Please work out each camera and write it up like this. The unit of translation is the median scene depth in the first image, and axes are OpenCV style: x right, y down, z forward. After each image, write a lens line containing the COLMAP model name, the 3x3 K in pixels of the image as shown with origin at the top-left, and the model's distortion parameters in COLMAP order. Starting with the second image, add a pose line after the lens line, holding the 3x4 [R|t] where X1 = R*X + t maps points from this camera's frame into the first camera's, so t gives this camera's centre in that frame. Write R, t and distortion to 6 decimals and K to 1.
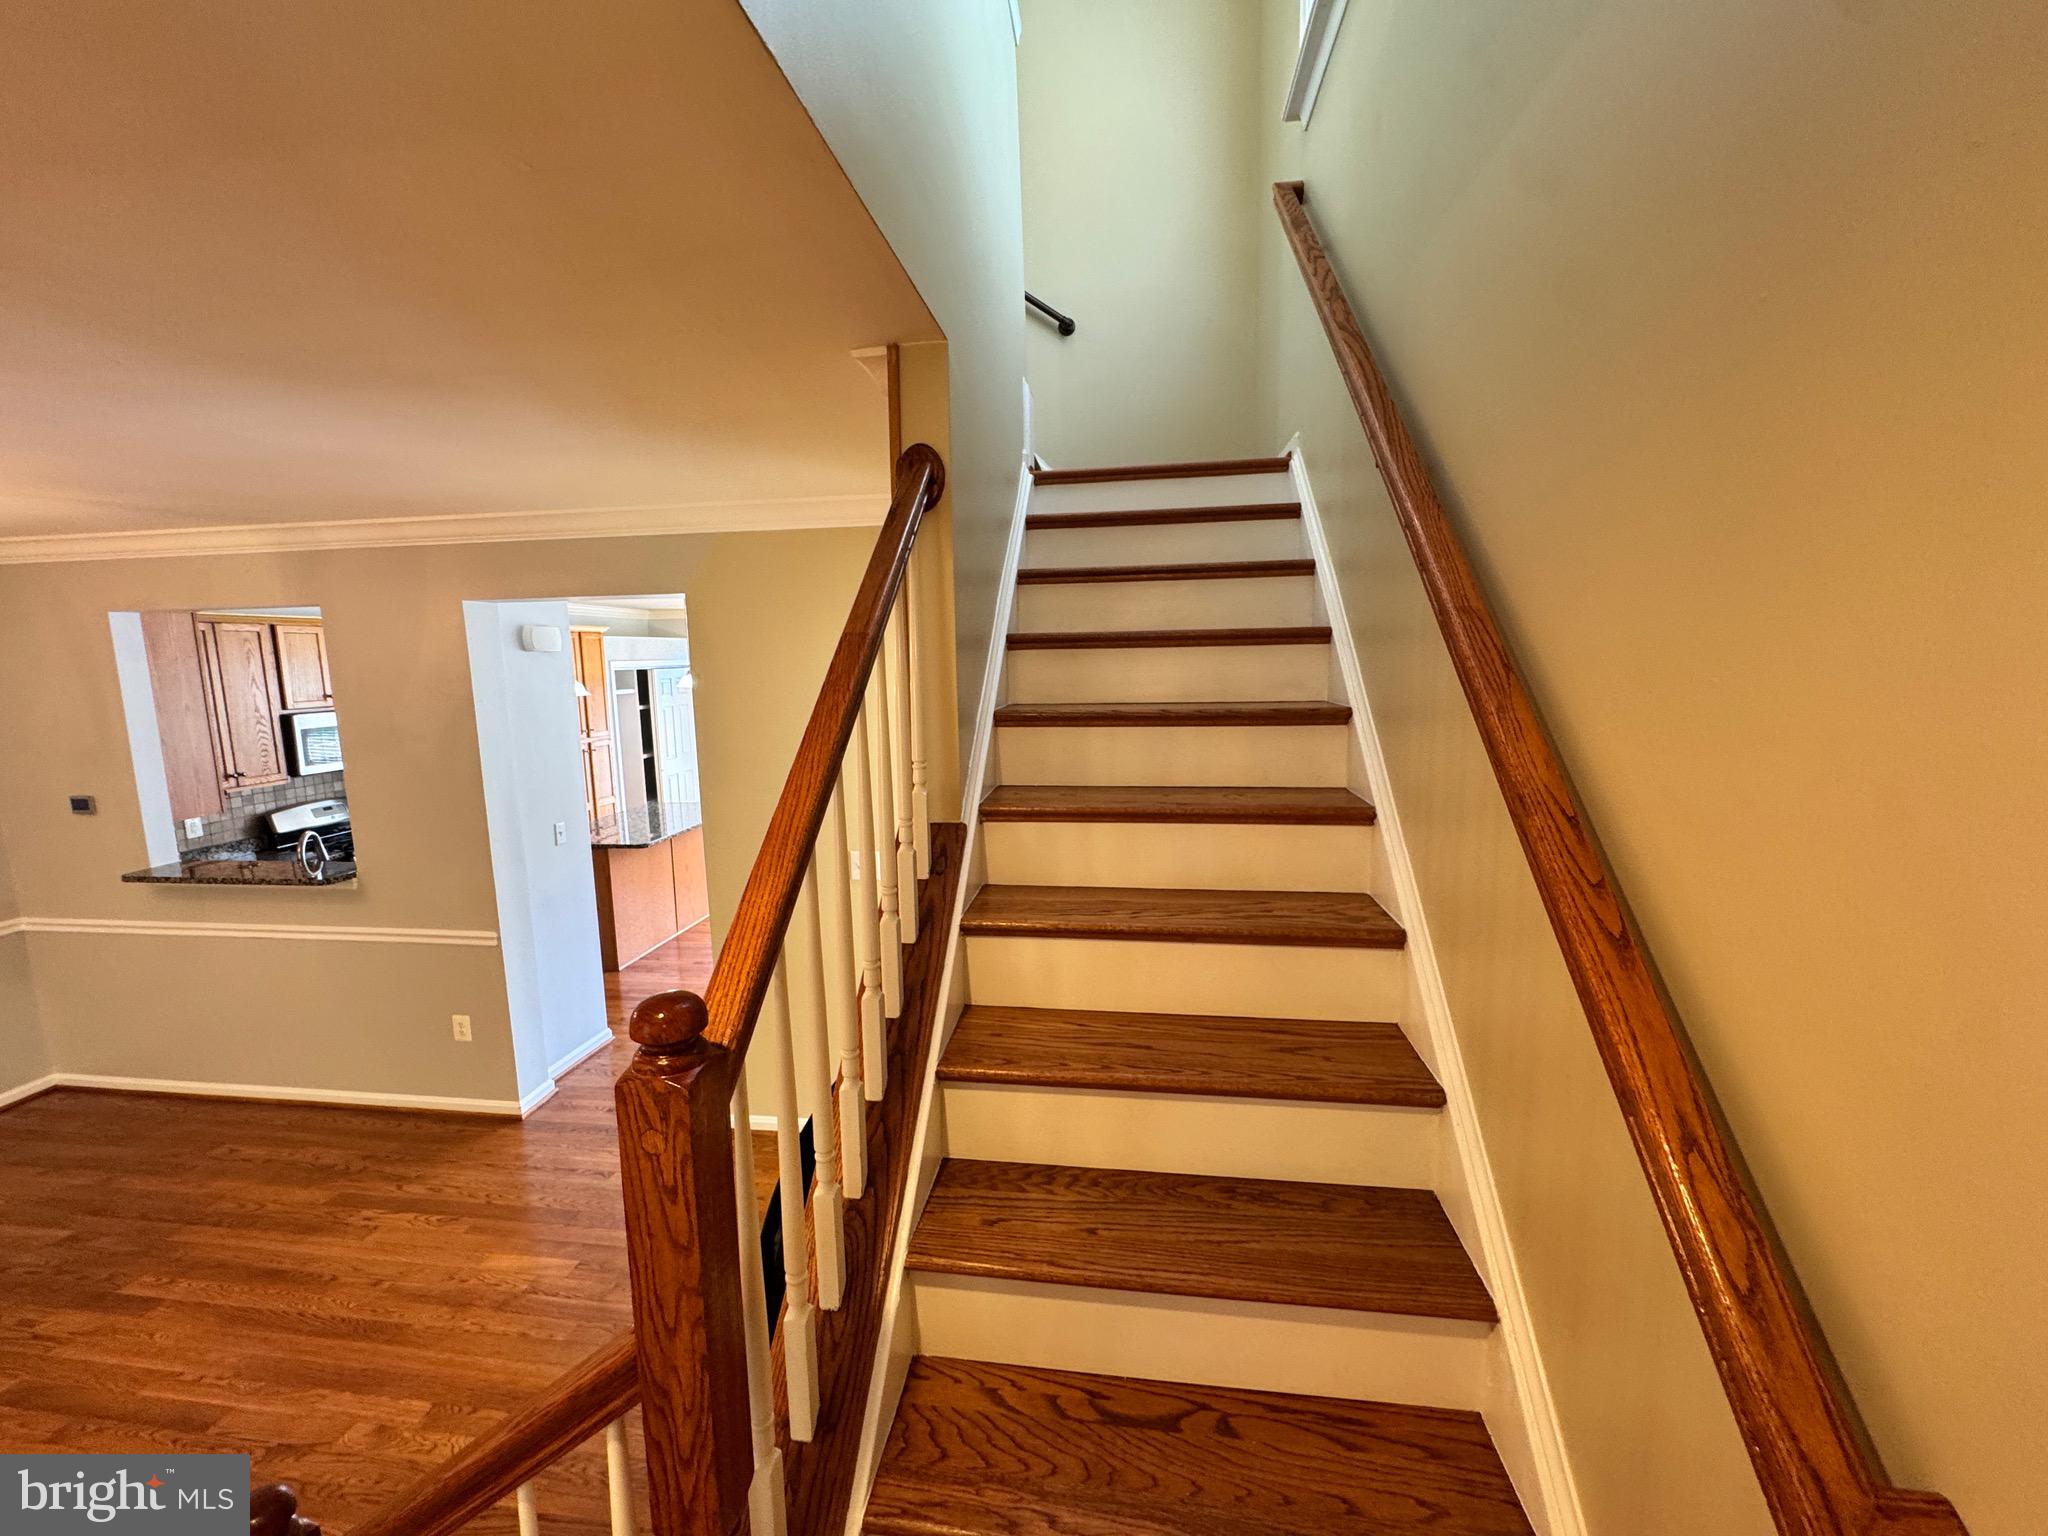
lens RADIAL K [[818.3, 0, 1023.5], [0, 818.3, 768.4], [0, 0, 1]] dist [-0.001539, -0.000516]
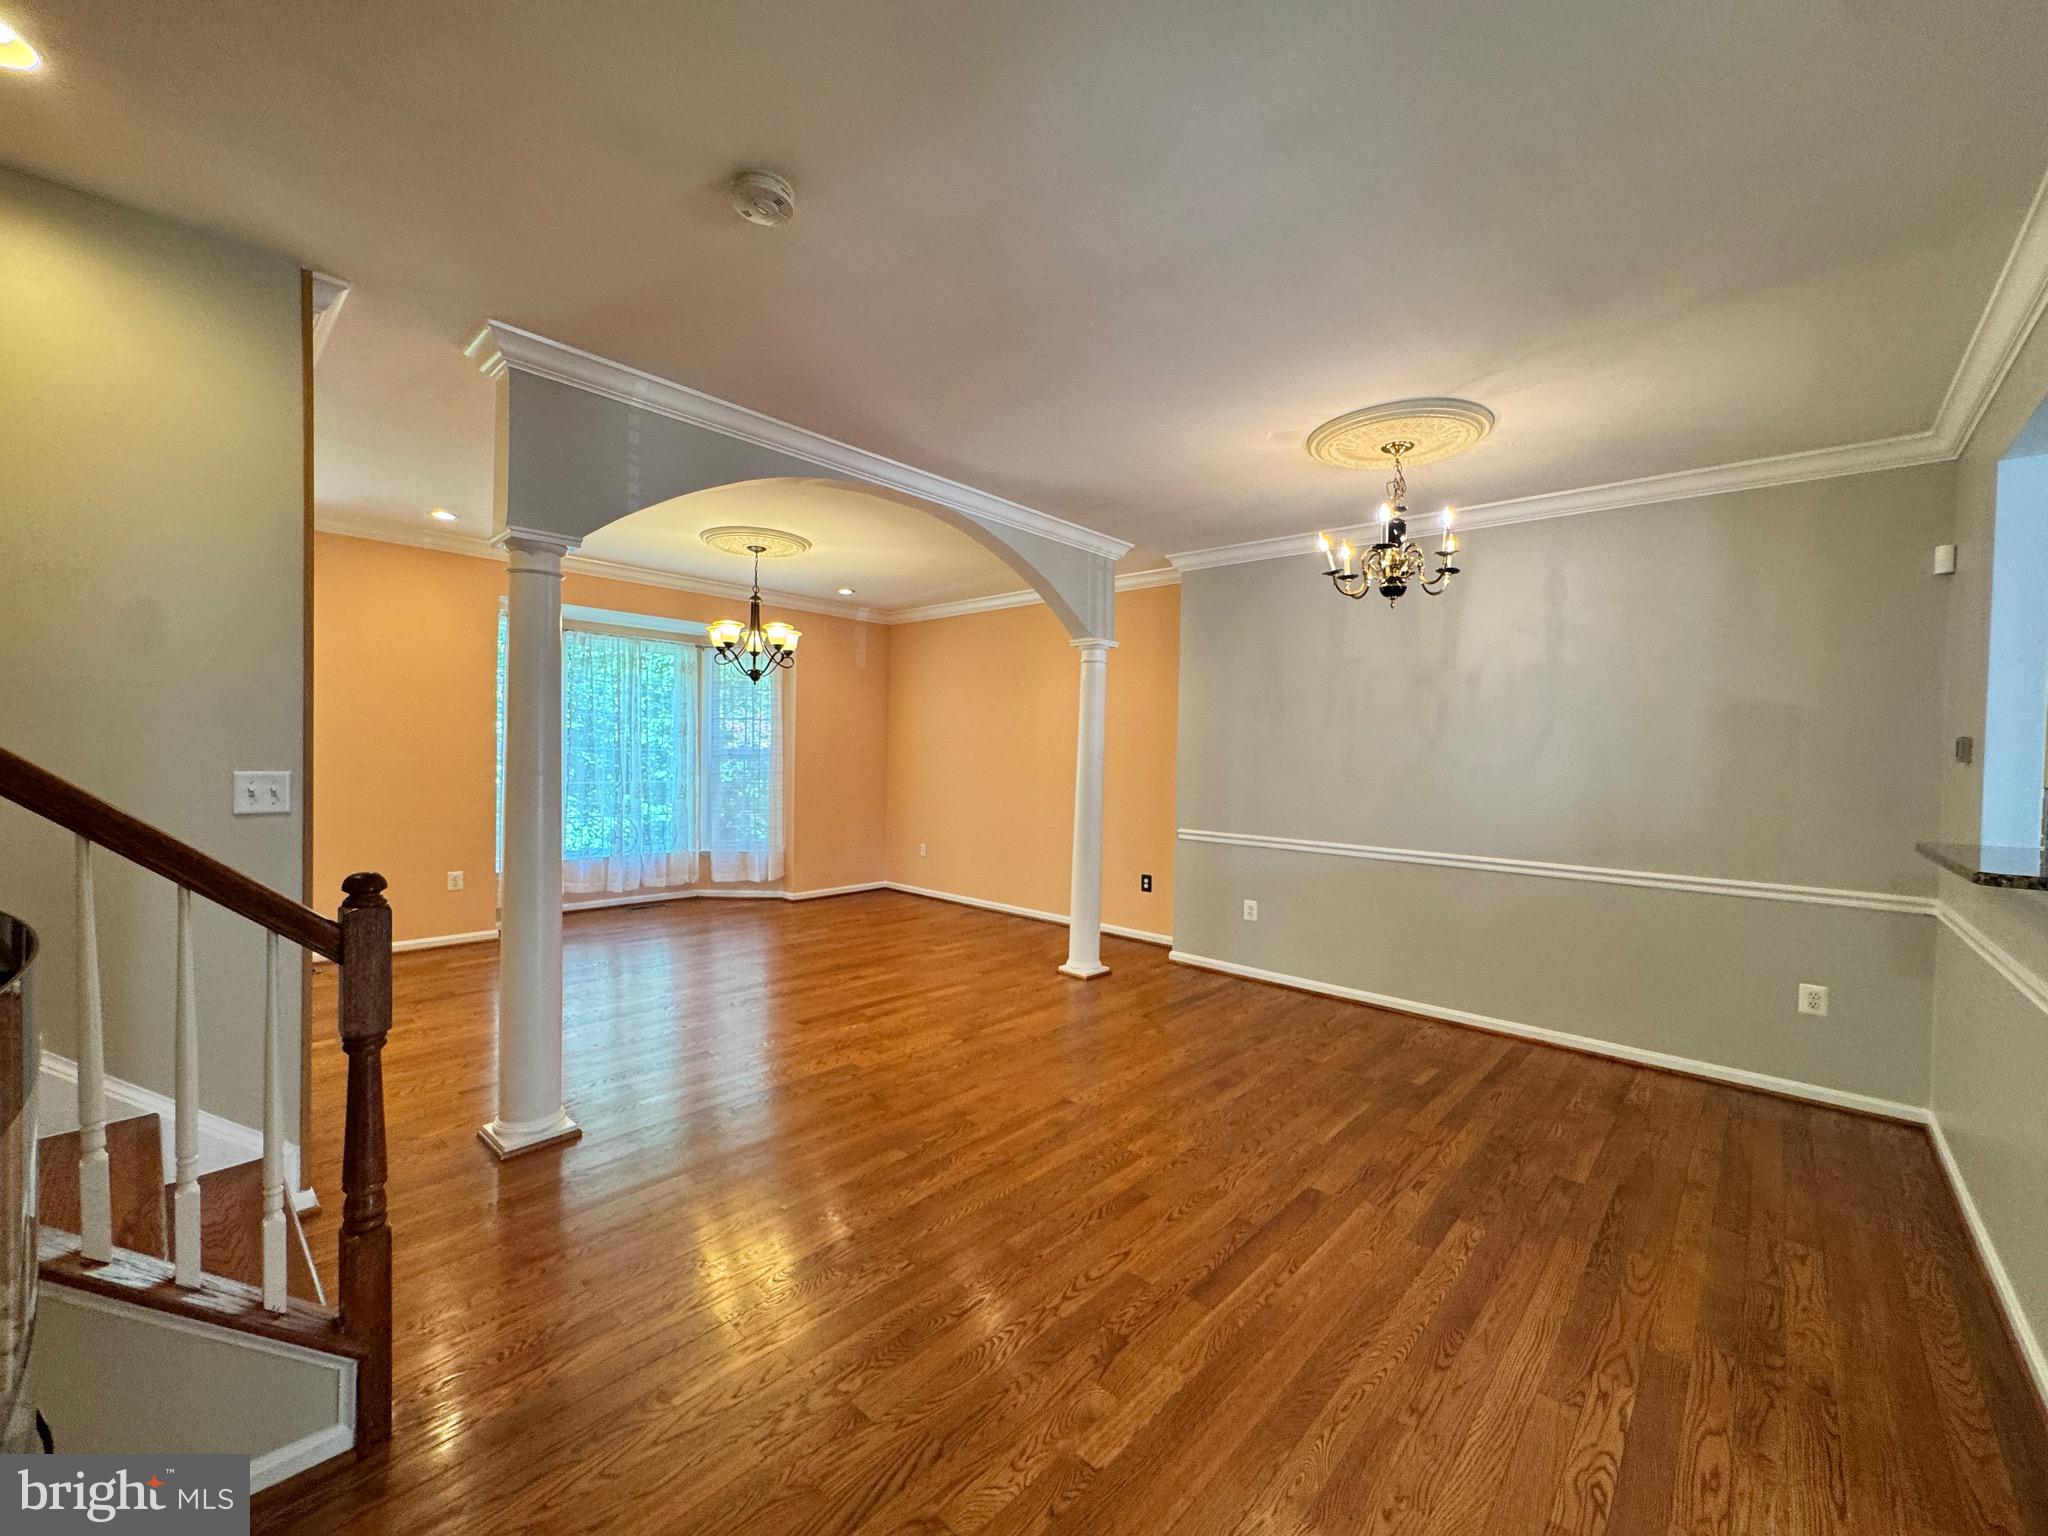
lens RADIAL K [[818.3, 0, 1018.6], [0, 818.3, 772.9], [0, 0, 1]] dist [-0.001539, -0.000516]
pose [[-0.575993, 0.027473, -0.816993, -0.110147], [-0.122285, 0.985293, 0.119346, 0.103484], [0.808257, 0.168648, -0.564162, 0.934735]]
